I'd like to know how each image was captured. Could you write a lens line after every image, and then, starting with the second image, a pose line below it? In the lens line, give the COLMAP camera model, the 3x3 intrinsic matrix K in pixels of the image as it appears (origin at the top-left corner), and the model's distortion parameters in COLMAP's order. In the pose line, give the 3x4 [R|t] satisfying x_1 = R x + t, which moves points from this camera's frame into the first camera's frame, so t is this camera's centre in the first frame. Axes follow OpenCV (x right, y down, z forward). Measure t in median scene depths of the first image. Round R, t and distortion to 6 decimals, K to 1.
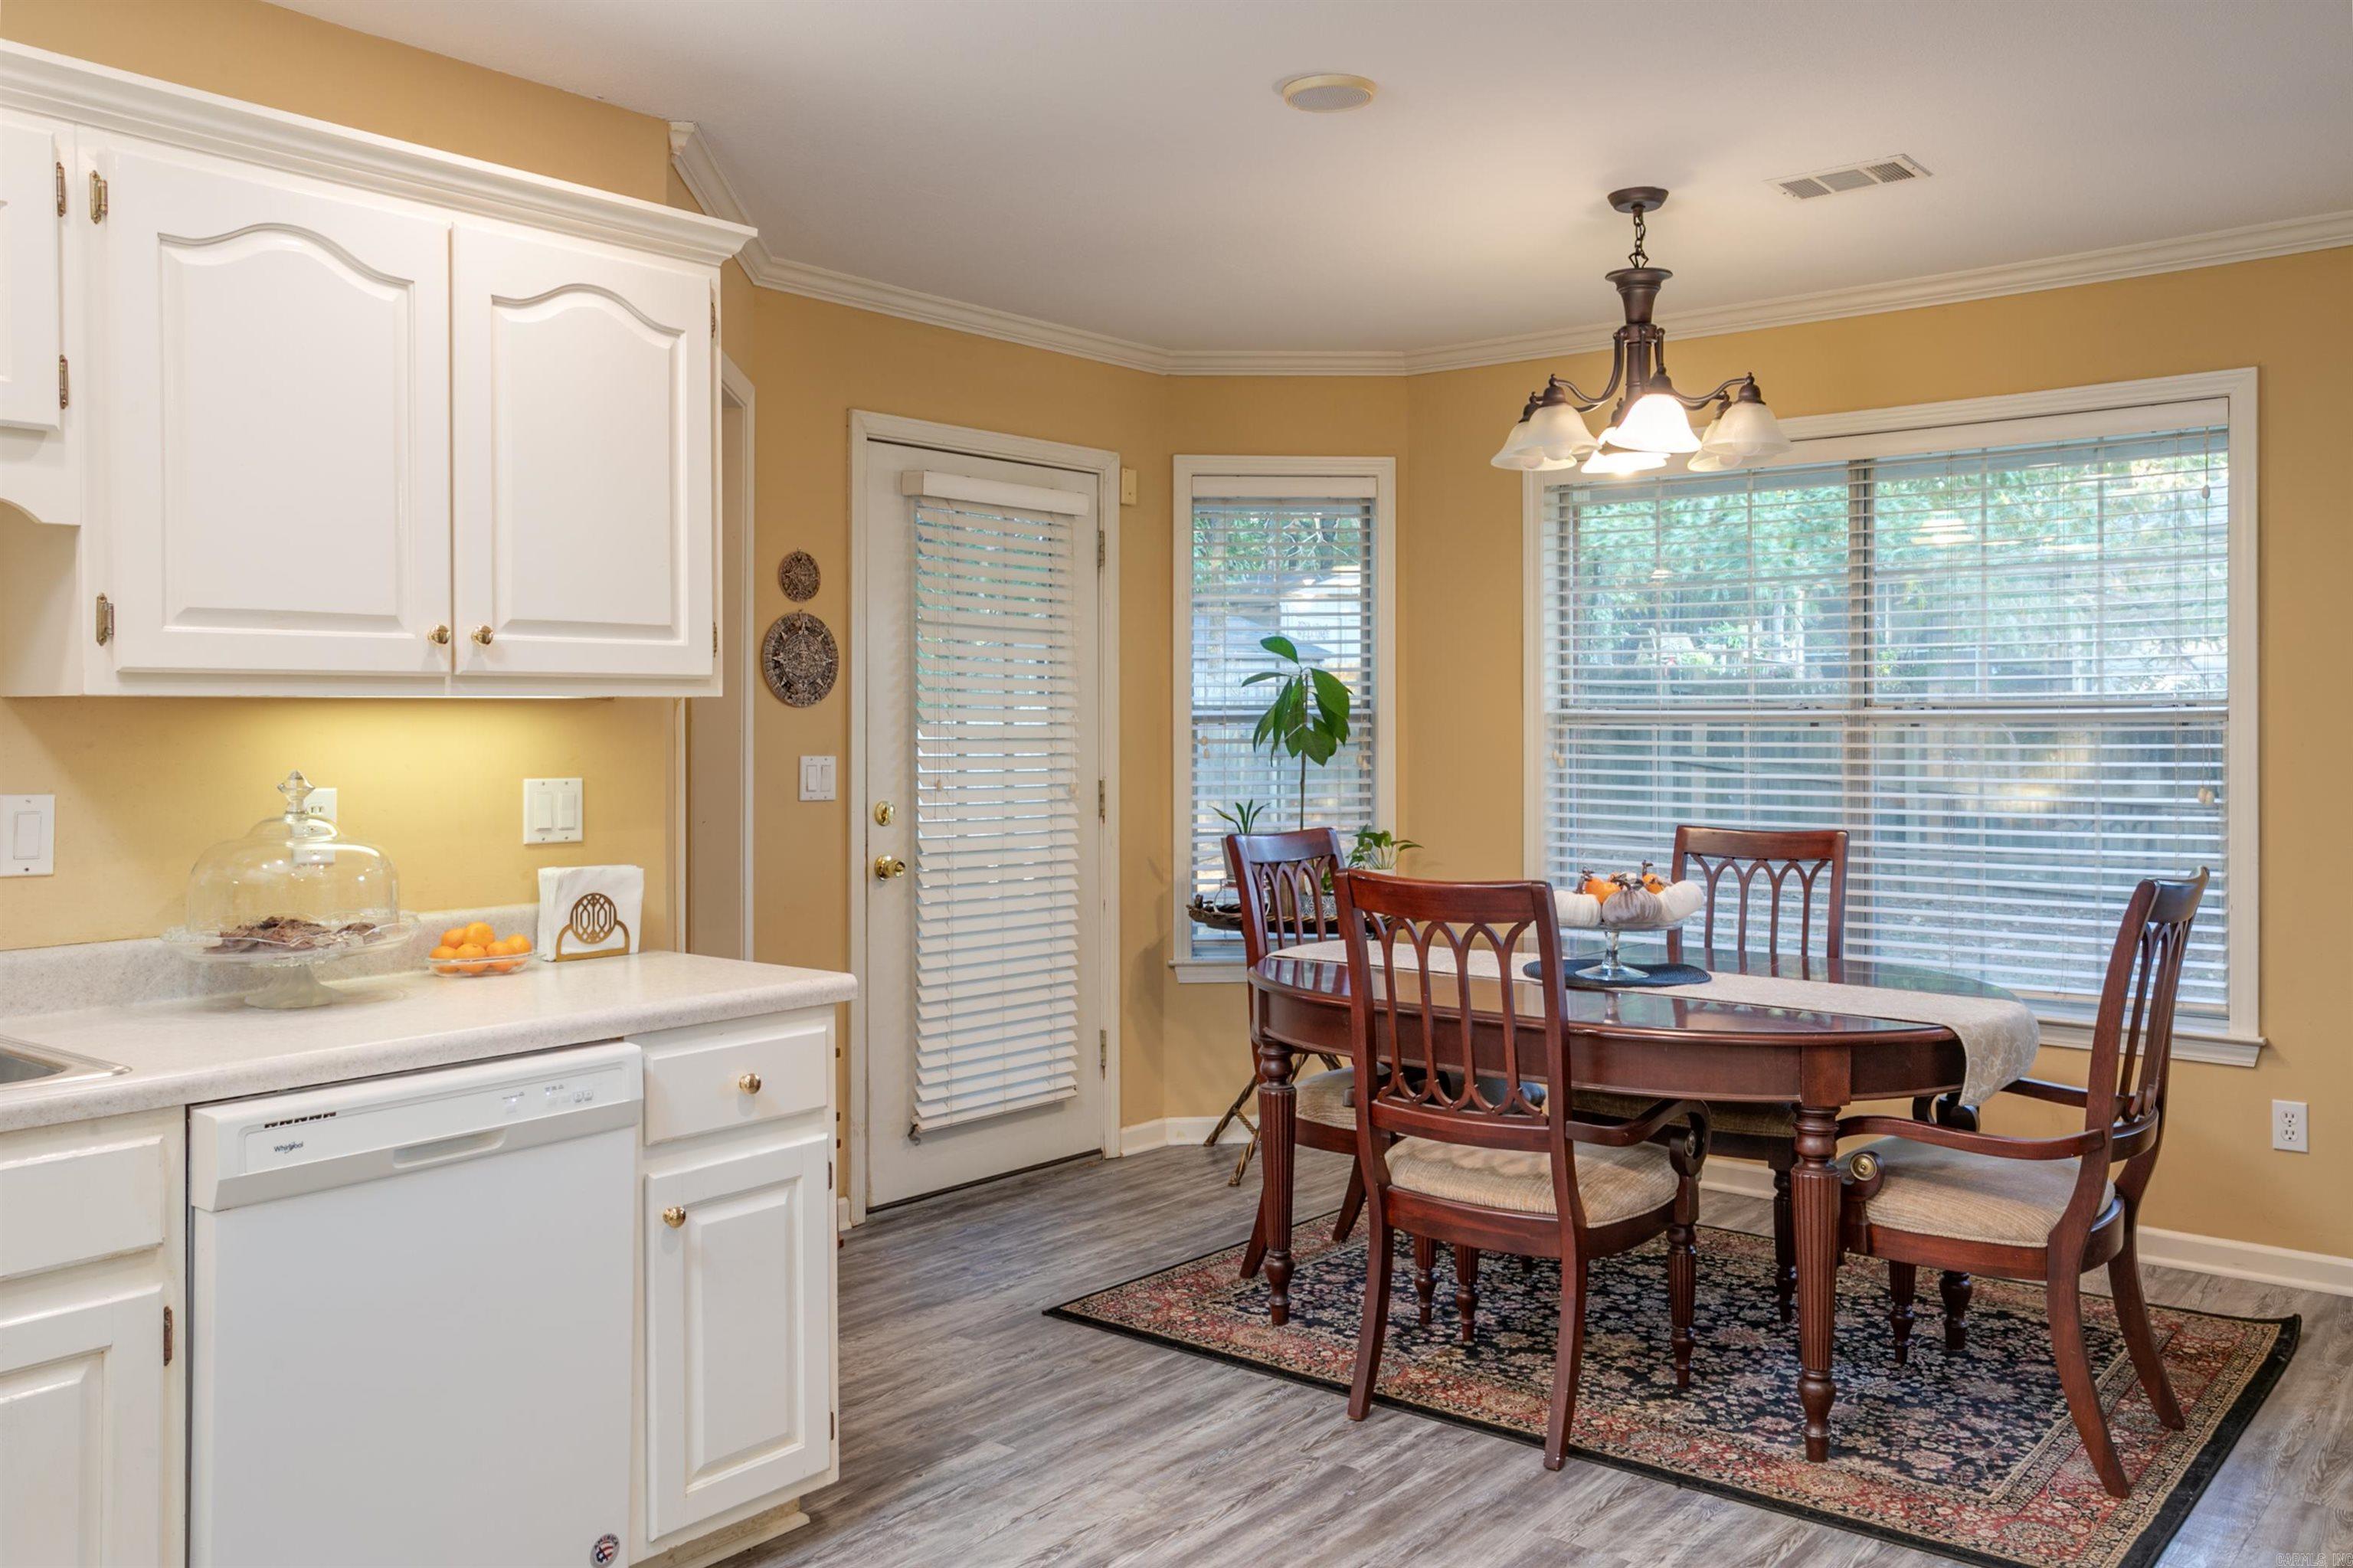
lens RADIAL K [[1916.9, 0, 1179.4], [0, 1916.9, 745.2], [0, 0, 1]] dist [0.001395, 0.000257]
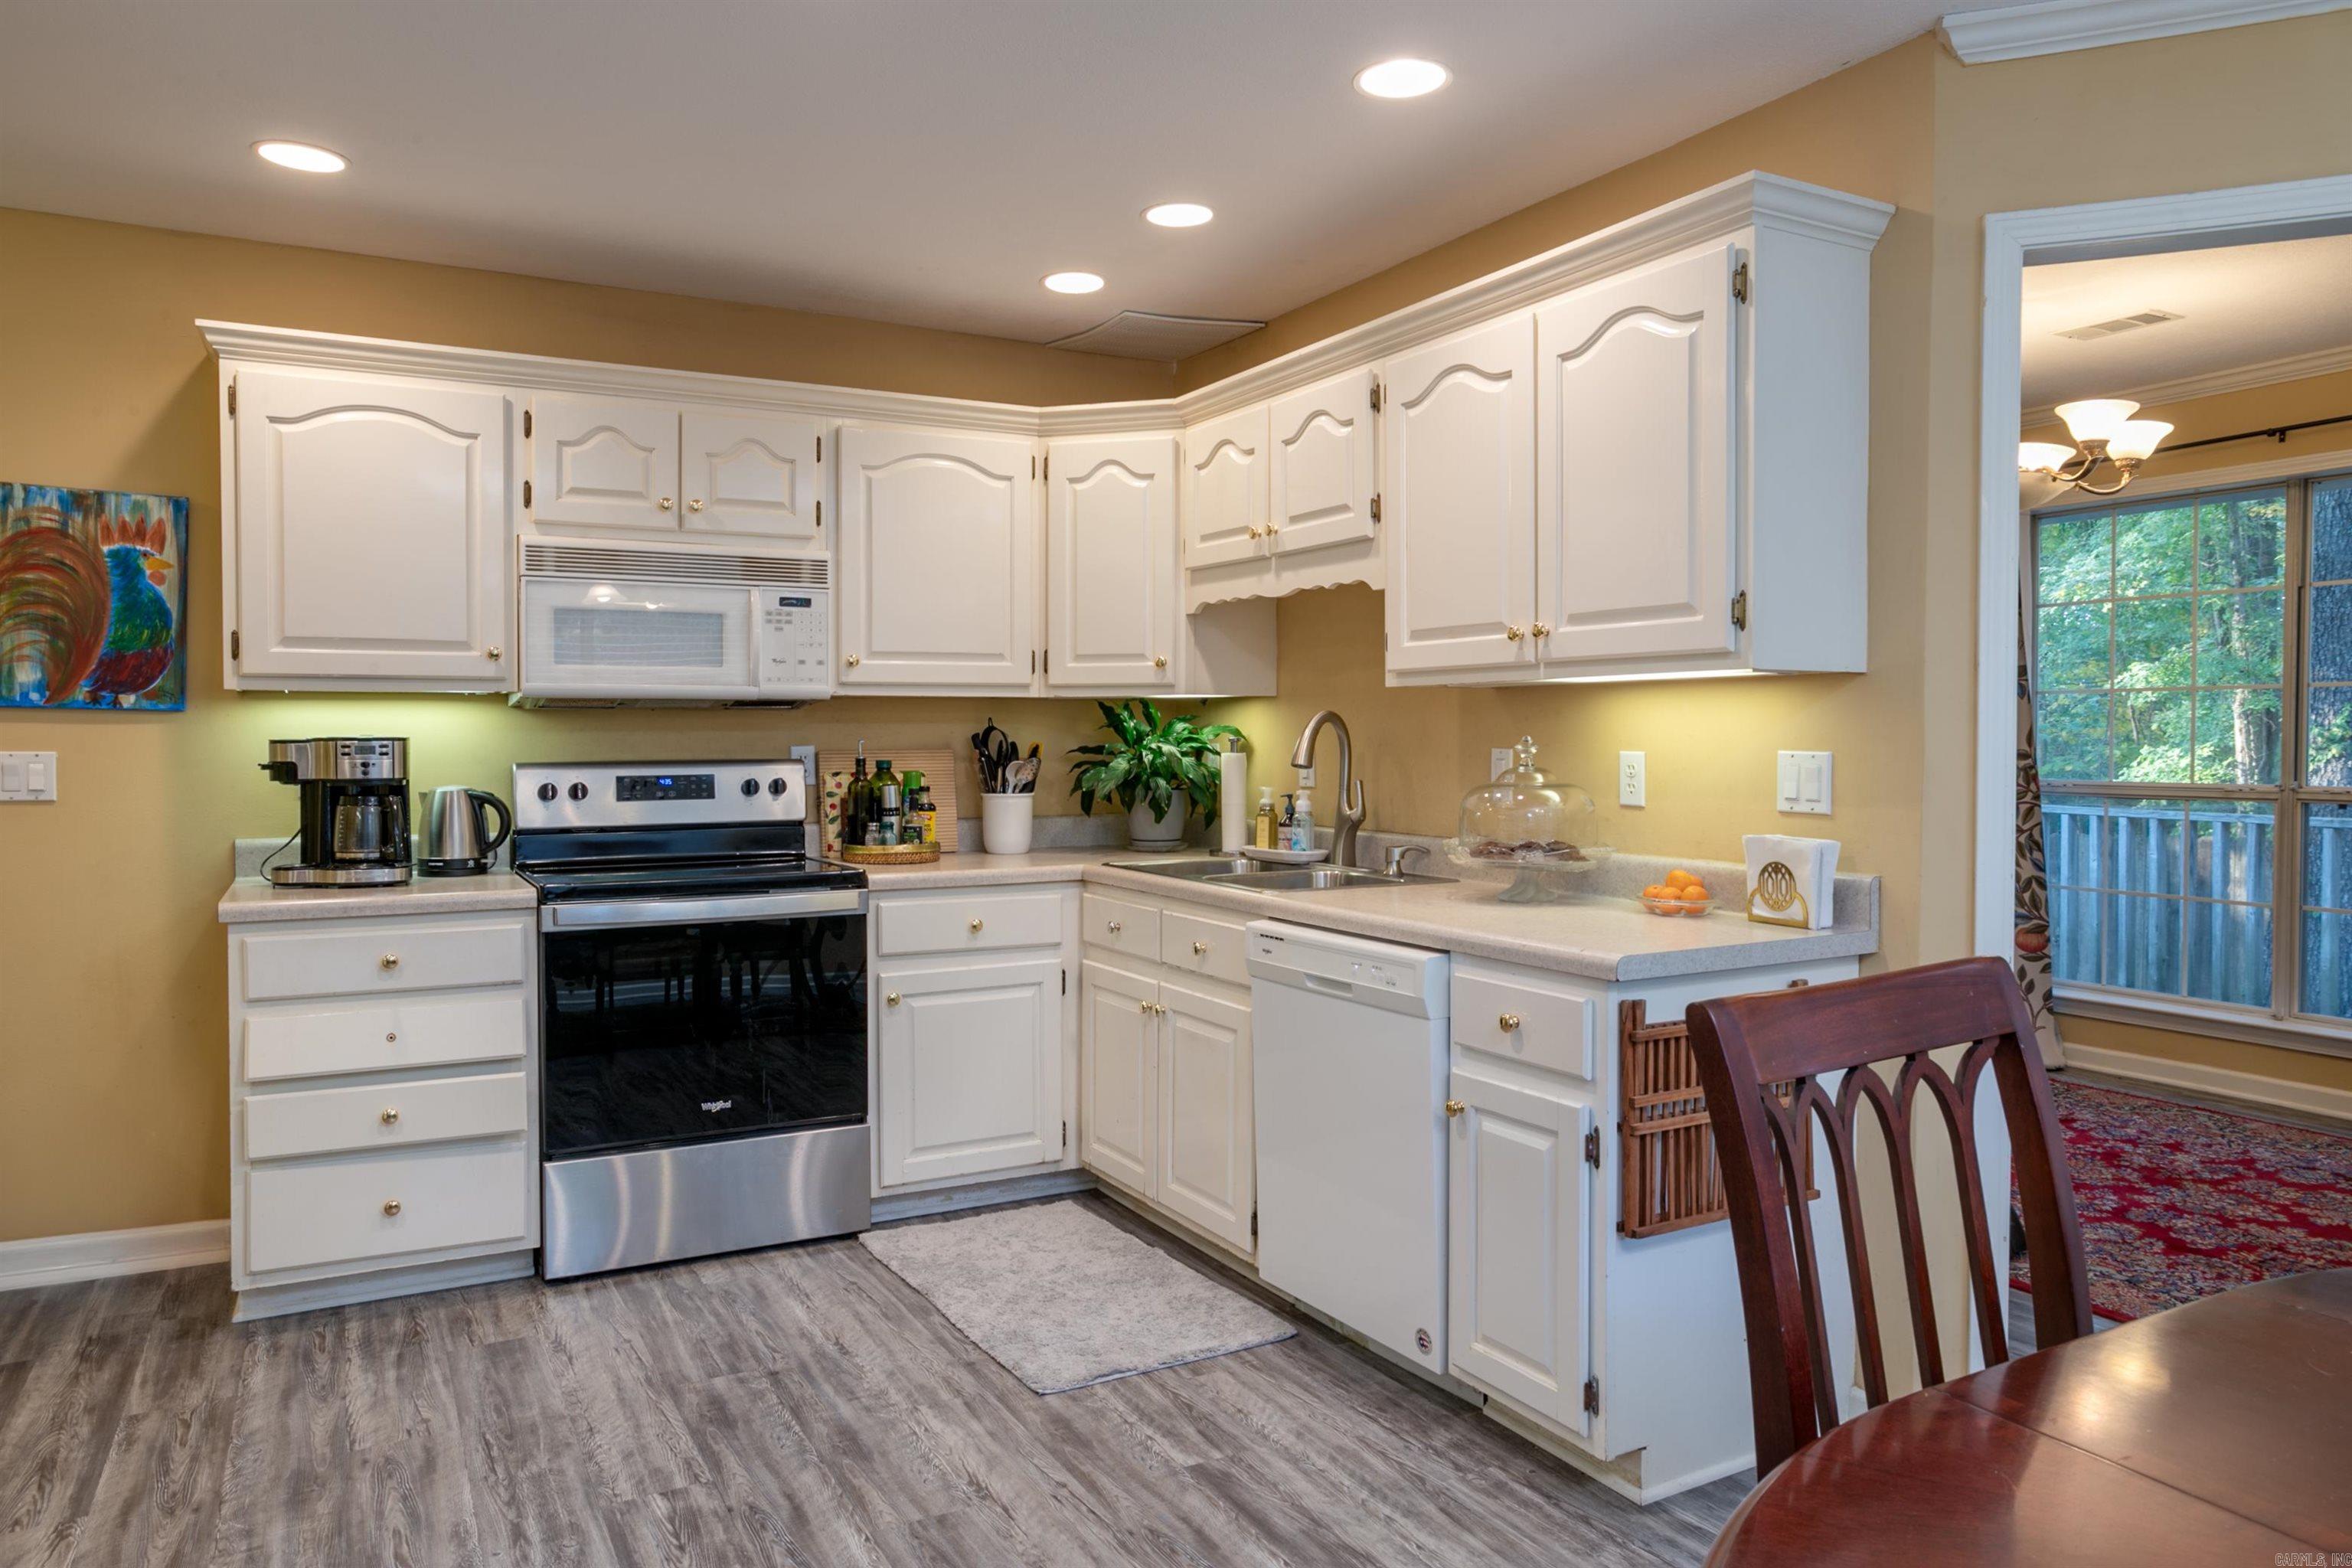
lens RADIAL K [[1552.5, 0, 1176.0], [0, 1552.5, 784.0], [0, 0, 1]] dist [-0.031065, 0.049448]
pose [[-0.379076, 0.030895, -0.924850, 0.683846], [-0.009298, 0.999265, 0.037192, 0.008127], [0.925319, 0.022698, -0.378510, 1.178670]]
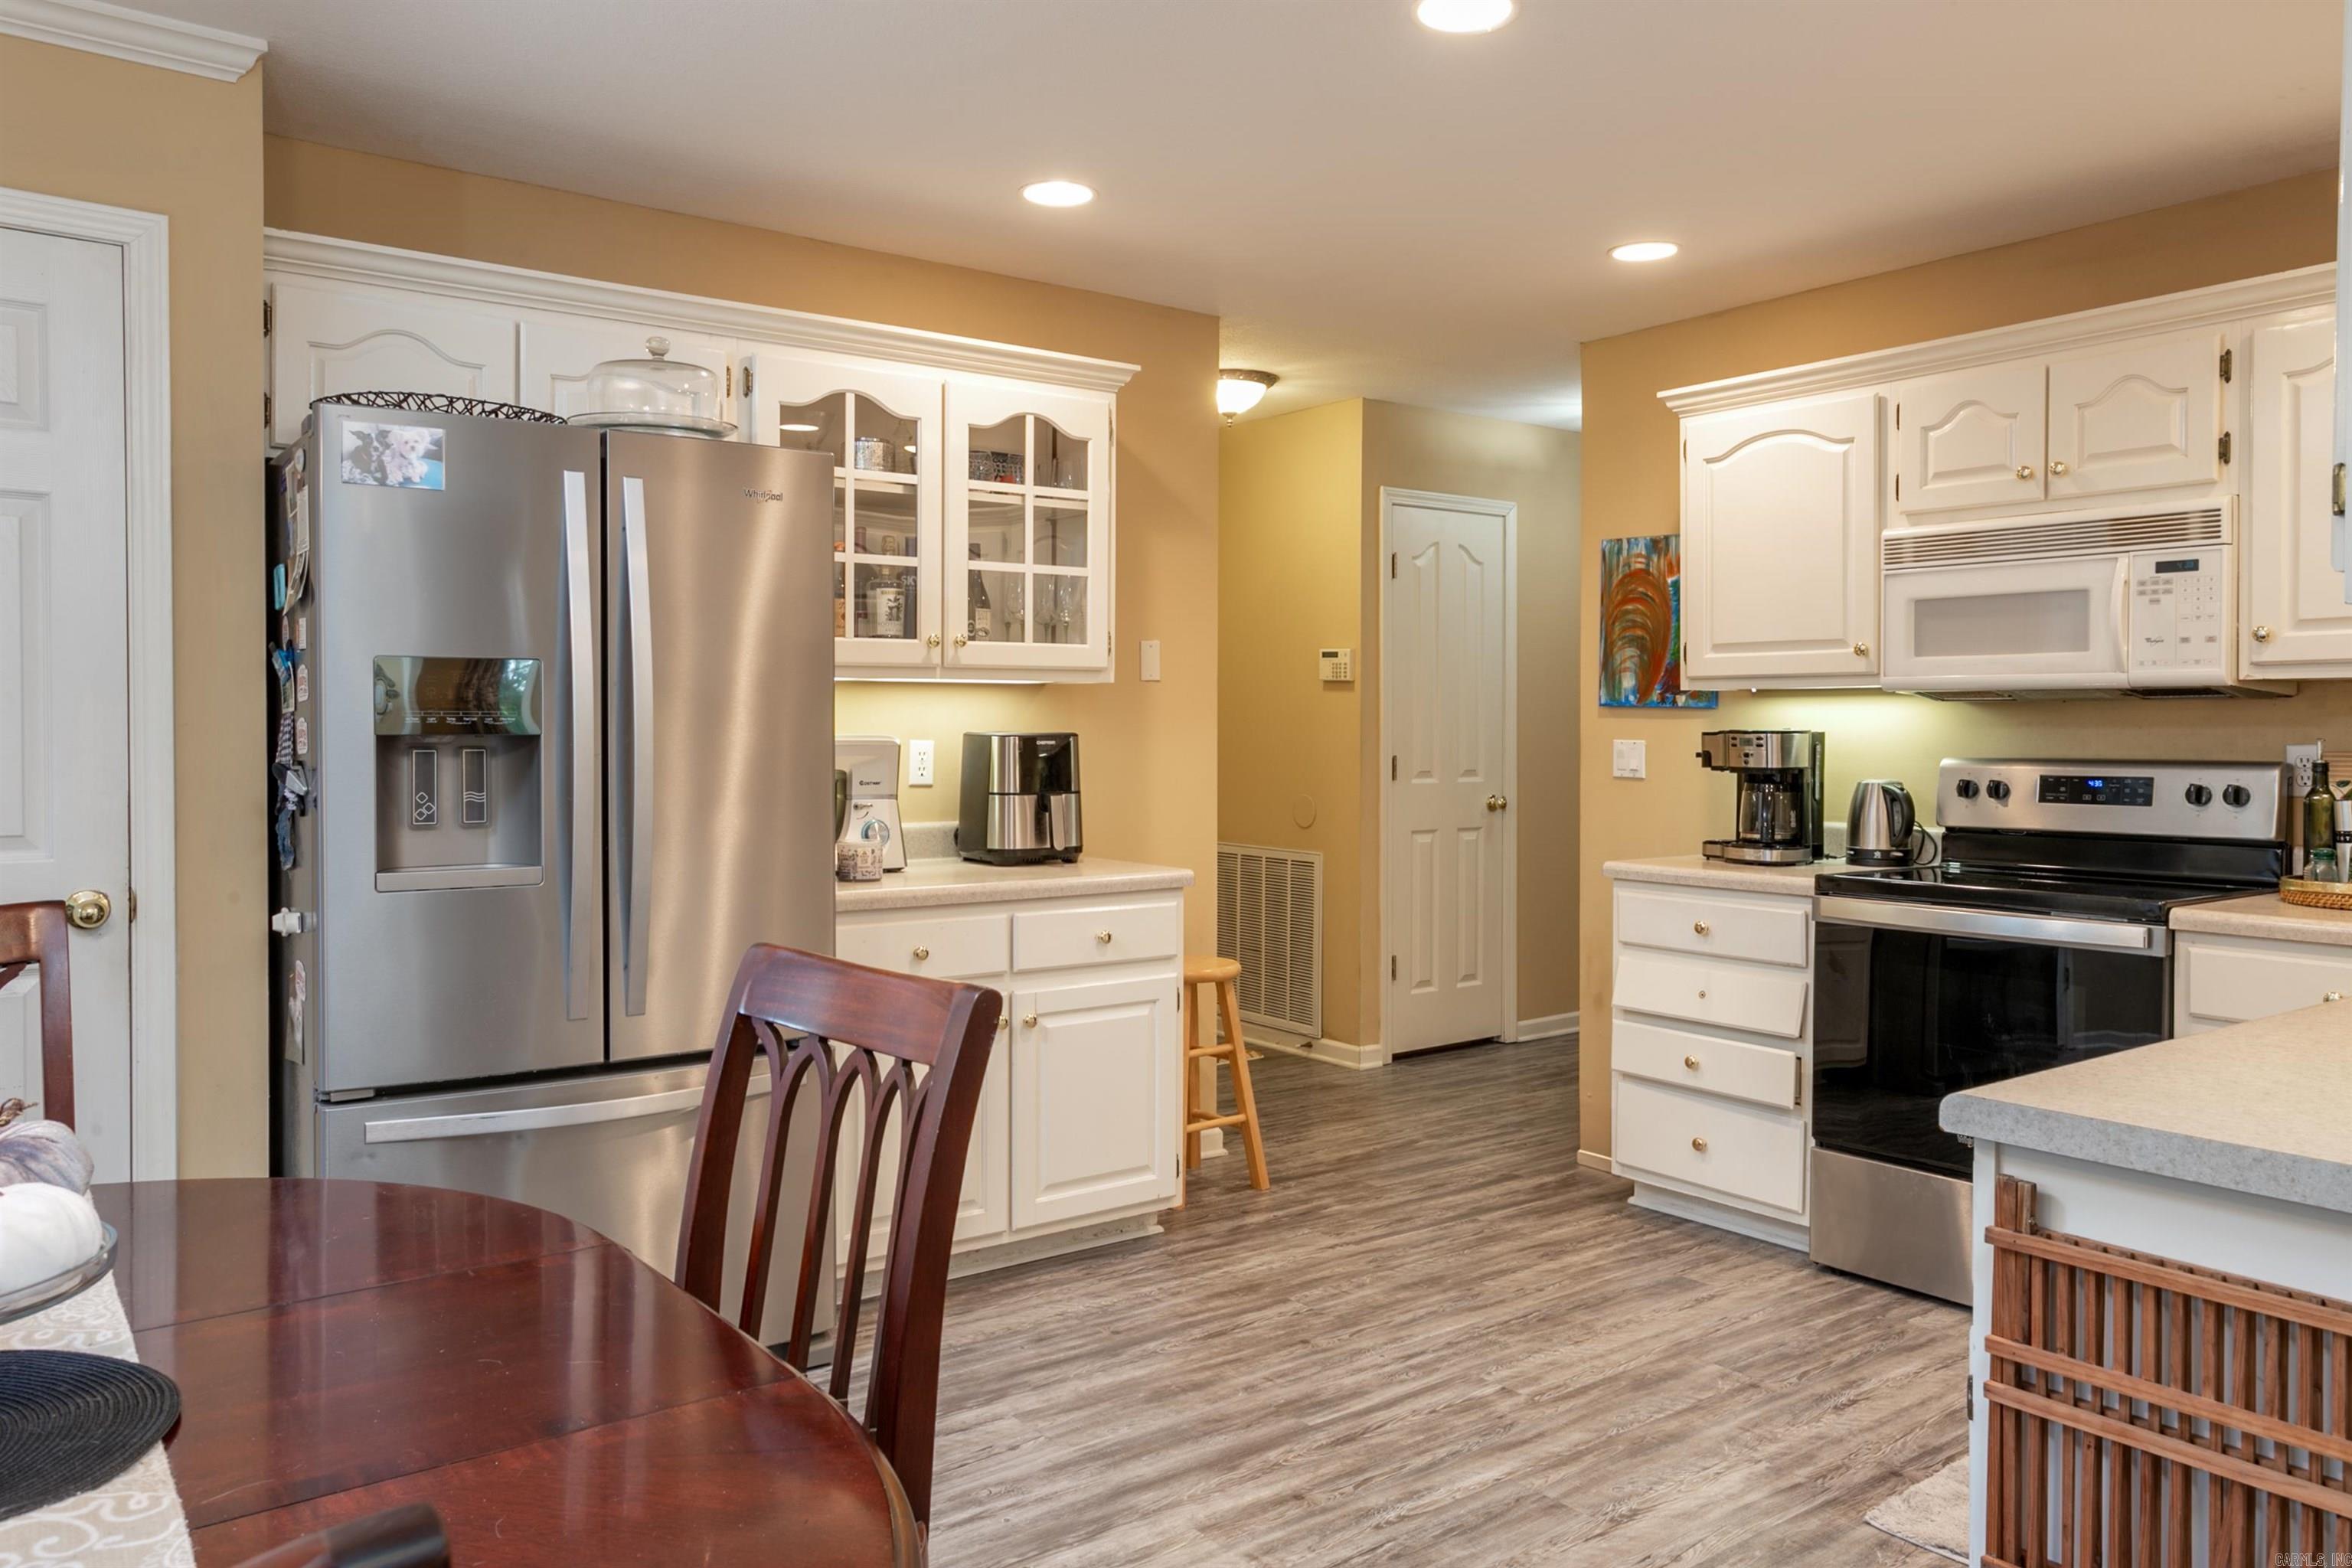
lens RADIAL K [[1692.6, 0, 1169.7], [0, 1692.6, 771.0], [0, 0, 1]] dist [0.007520, 0.004381]
pose [[-0.971329, -0.008414, 0.237591, -0.069373], [0.000861, 0.999242, 0.038909, -0.000441], [-0.237738, 0.037998, -0.970586, 1.709587]]
